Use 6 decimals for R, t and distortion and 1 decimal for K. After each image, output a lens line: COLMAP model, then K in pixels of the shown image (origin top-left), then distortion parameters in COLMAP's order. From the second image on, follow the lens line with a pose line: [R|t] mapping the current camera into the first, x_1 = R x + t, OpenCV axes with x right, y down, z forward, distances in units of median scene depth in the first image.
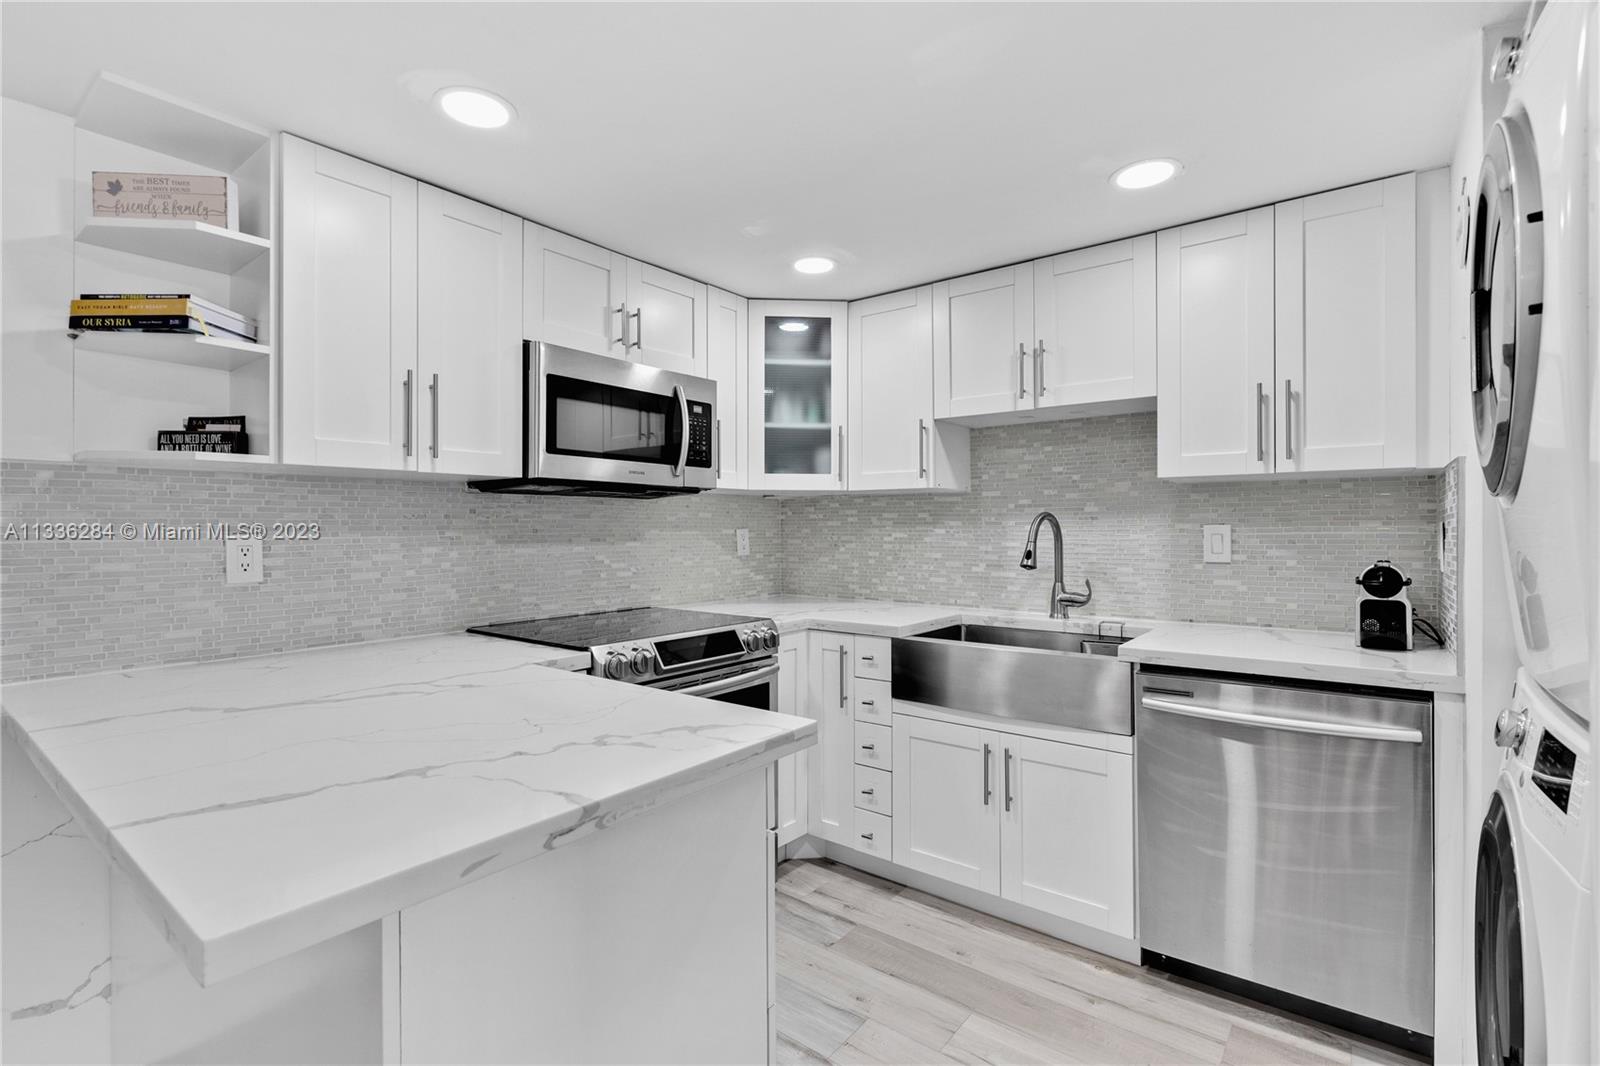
lens RADIAL K [[737.0, 0, 780.3], [0, 737.0, 526.2], [0, 0, 1]] dist [-0.002946, 0.002021]
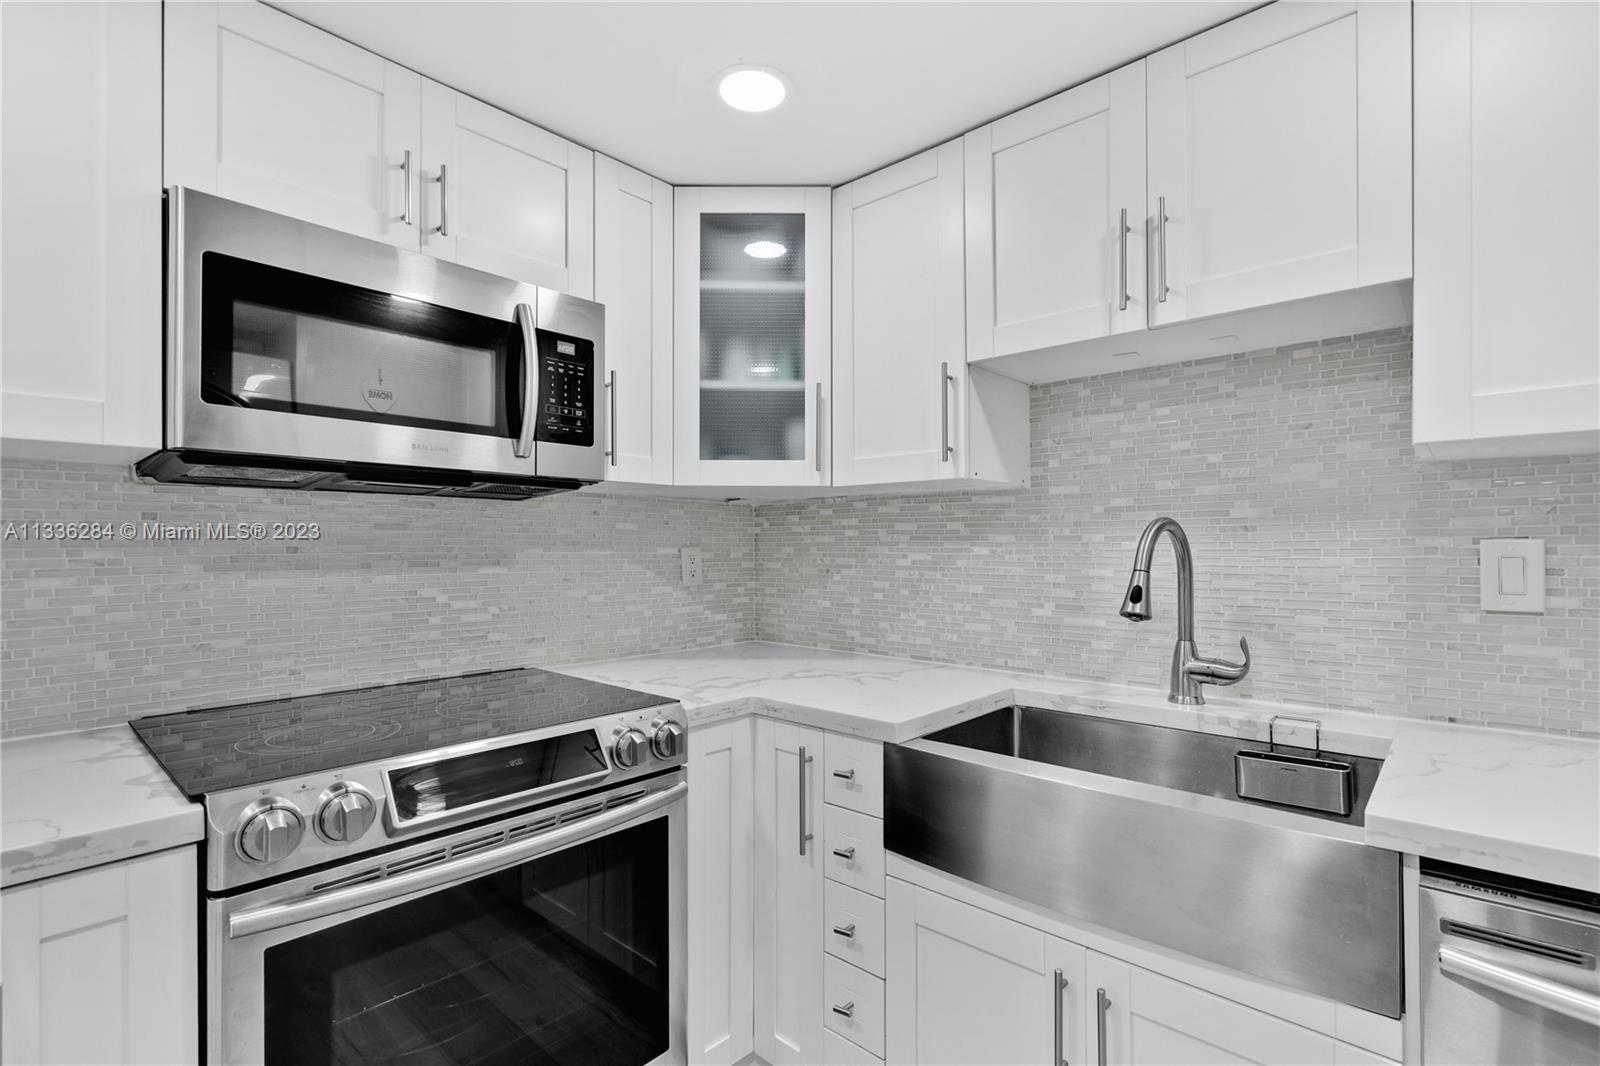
lens RADIAL K [[737.0, 0, 789.8], [0, 737.0, 545.0], [0, 0, 1]] dist [-0.002946, 0.002021]
pose [[0.997727, 0.000396, -0.067385, 0.113266], [-0.000427, 1.000000, -0.000448, 0.002544], [0.067385, 0.000476, 0.997727, 0.423222]]
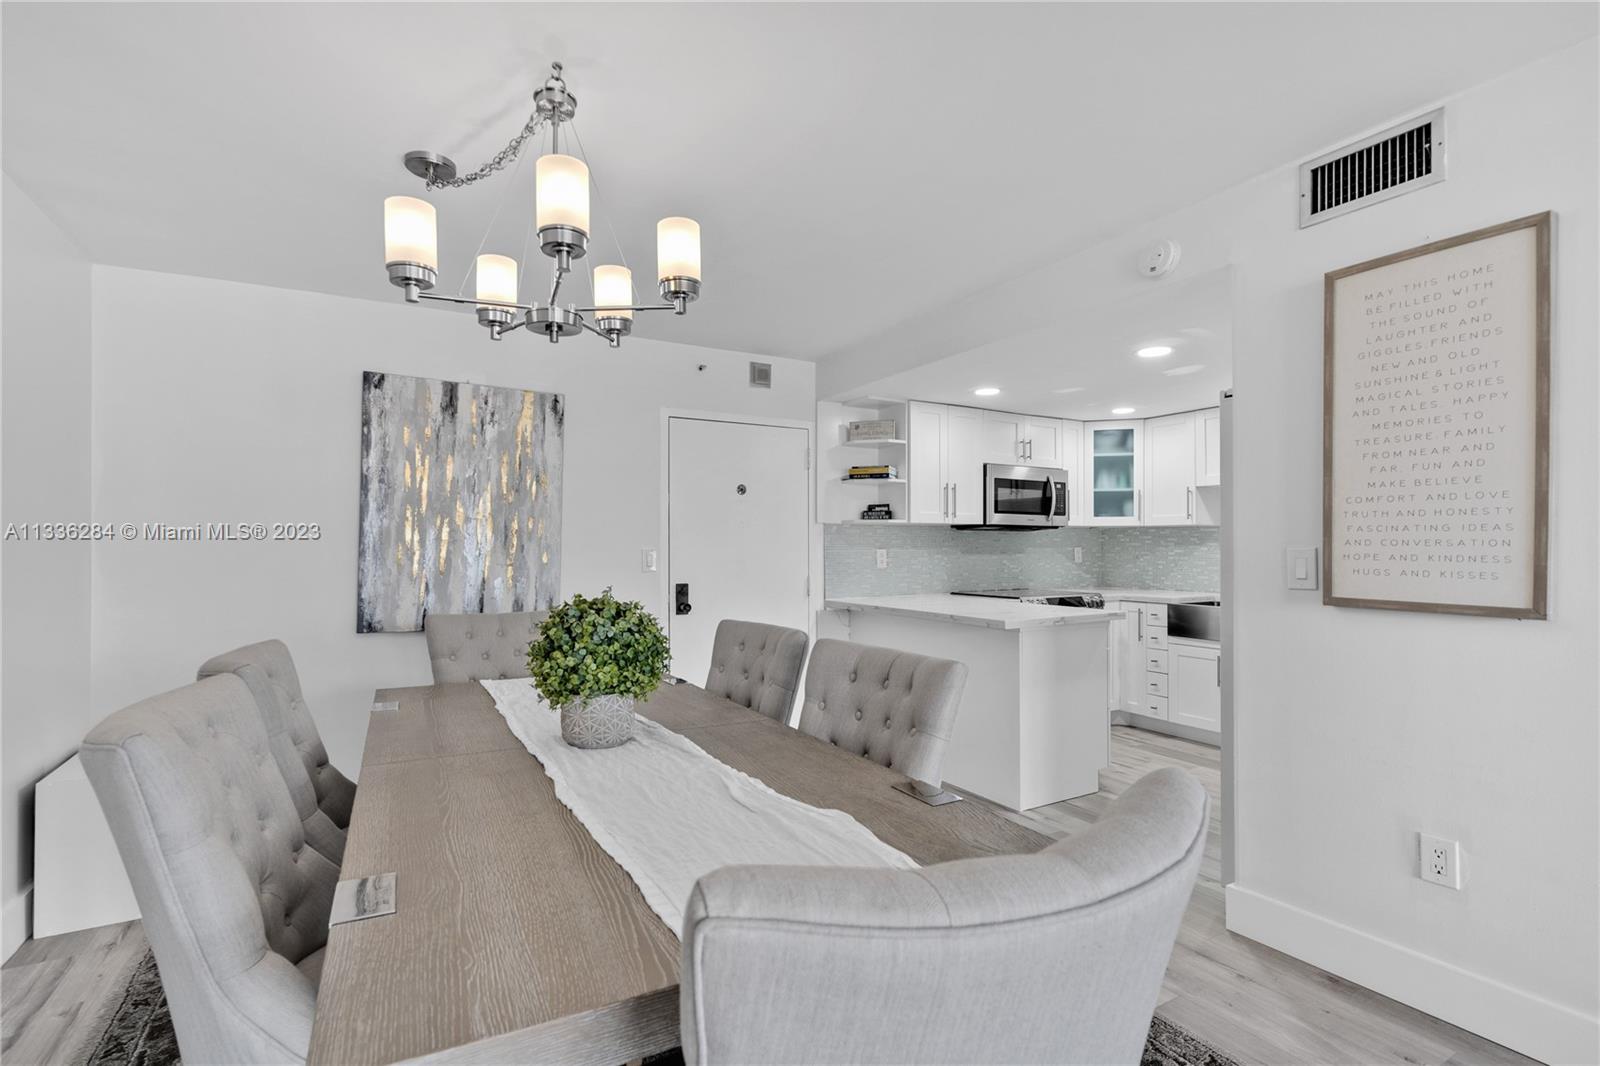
lens RADIAL K [[737.0, 0, 796.0], [0, 737.0, 546.7], [0, 0, 1]] dist [-0.002946, 0.002021]
pose [[0.933623, 0.000443, -0.358257, -0.064259], [-0.000004, 0.999999, 0.001228, 0.000202], [0.358257, -0.001145, 0.933622, -1.109111]]
